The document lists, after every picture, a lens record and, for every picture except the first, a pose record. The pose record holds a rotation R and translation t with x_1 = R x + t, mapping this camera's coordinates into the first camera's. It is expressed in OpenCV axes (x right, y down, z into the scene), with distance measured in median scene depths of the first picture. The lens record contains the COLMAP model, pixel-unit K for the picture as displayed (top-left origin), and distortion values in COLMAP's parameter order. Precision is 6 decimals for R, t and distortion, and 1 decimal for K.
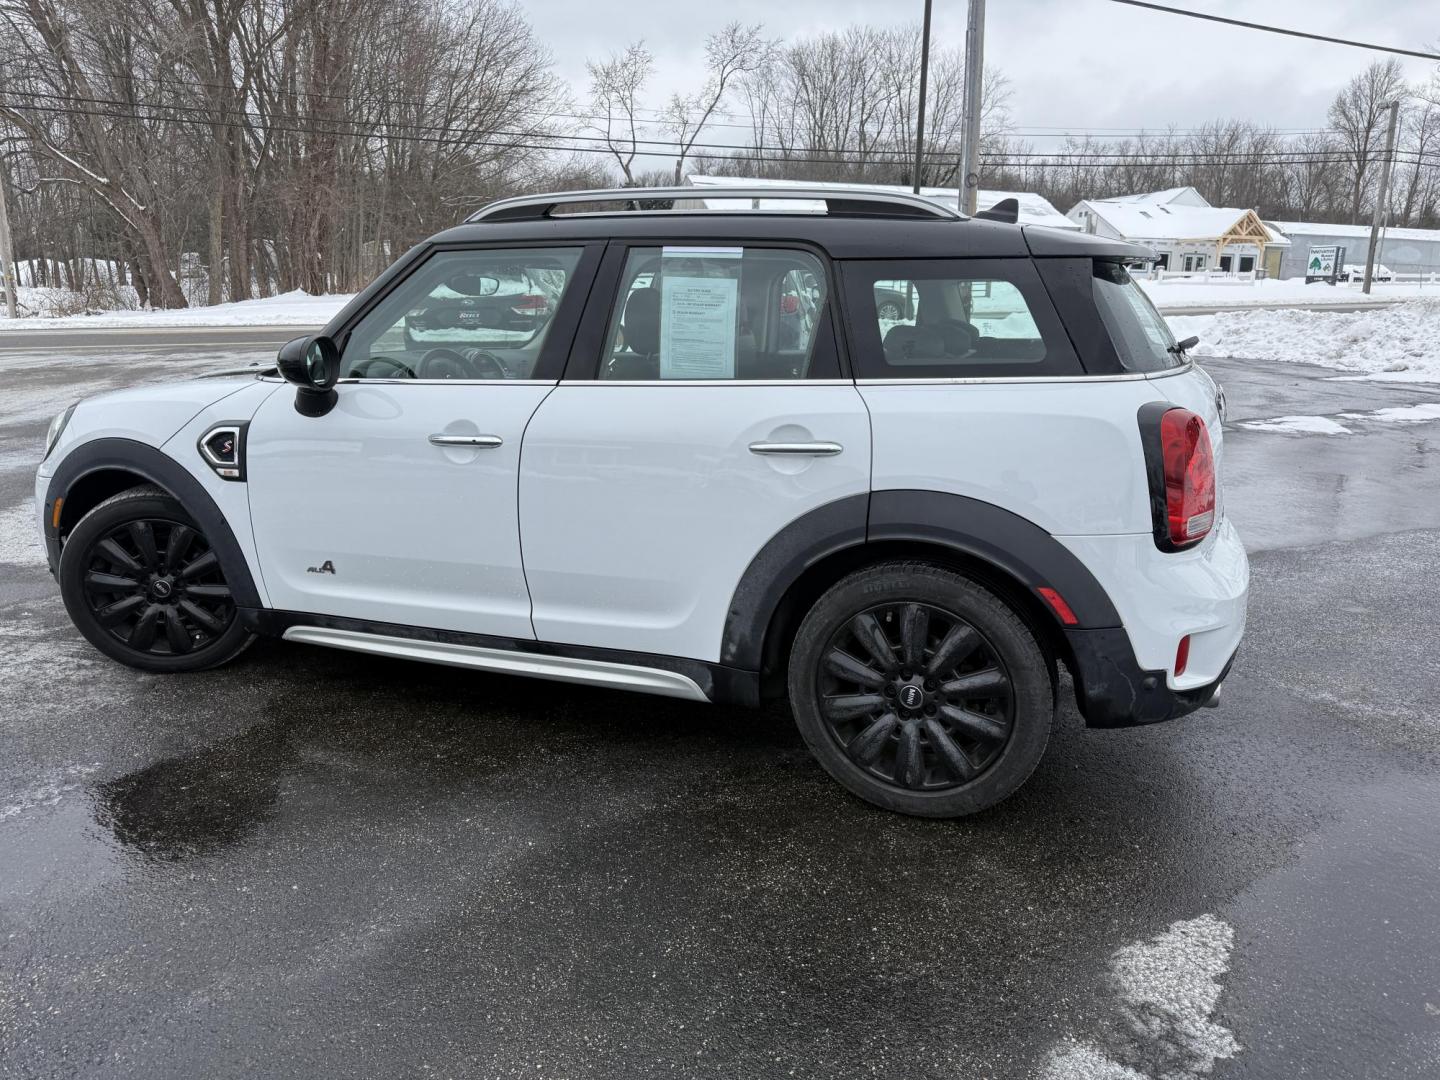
lens RADIAL K [[1010.7, 0, 732.4], [0, 1010.7, 537.6], [0, 0, 1]] dist [0.074007, -0.099635]
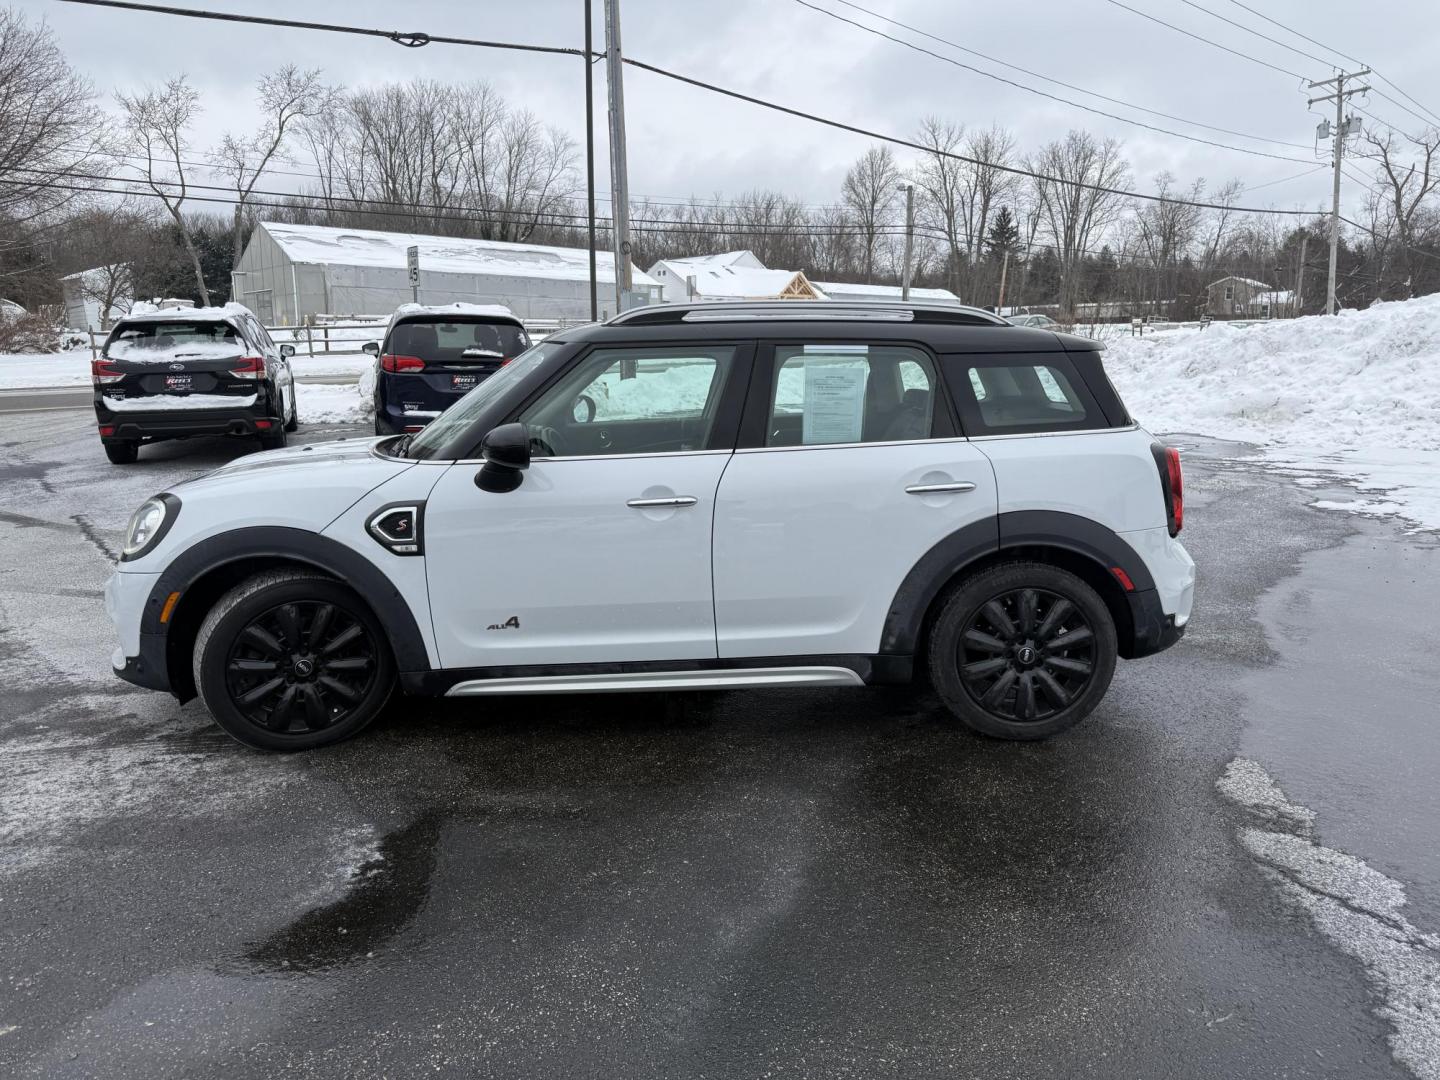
lens RADIAL K [[1010.7, 0, 732.4], [0, 1010.7, 537.6], [0, 0, 1]] dist [0.074007, -0.099635]
pose [[0.919609, -0.084487, 0.383642, -0.614602], [0.102469, 0.994380, -0.026637, -0.010545], [-0.379235, 0.063807, 0.923098, -0.148712]]
